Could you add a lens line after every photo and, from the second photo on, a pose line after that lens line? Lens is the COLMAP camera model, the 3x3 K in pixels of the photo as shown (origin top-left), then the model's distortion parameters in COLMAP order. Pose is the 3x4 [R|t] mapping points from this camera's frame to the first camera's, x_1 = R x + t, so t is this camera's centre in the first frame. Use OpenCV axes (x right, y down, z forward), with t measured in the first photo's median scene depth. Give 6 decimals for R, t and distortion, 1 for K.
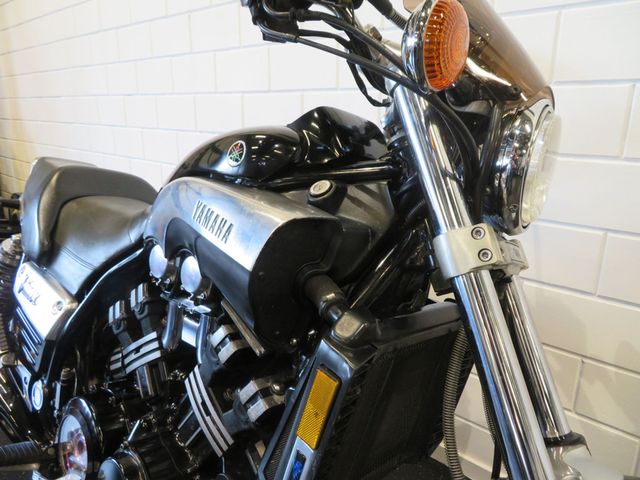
lens RADIAL K [[464.4, 0, 320.0], [0, 464.4, 240.0], [0, 0, 1]] dist [-0.000339, -0.000813]
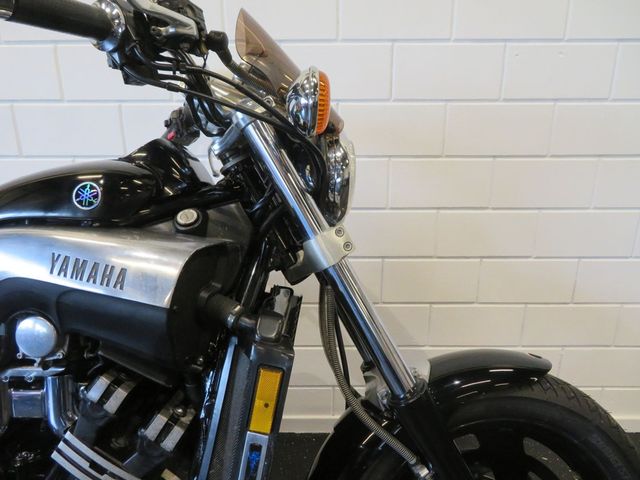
lens RADIAL K [[464.4, 0, 320.0], [0, 464.4, 240.0], [0, 0, 1]] dist [-0.000339, -0.000813]
pose [[0.754910, -0.202873, 0.623661, -0.438277], [0.186801, 0.978076, 0.092049, -0.098723], [-0.628662, 0.047011, 0.776256, -0.029985]]
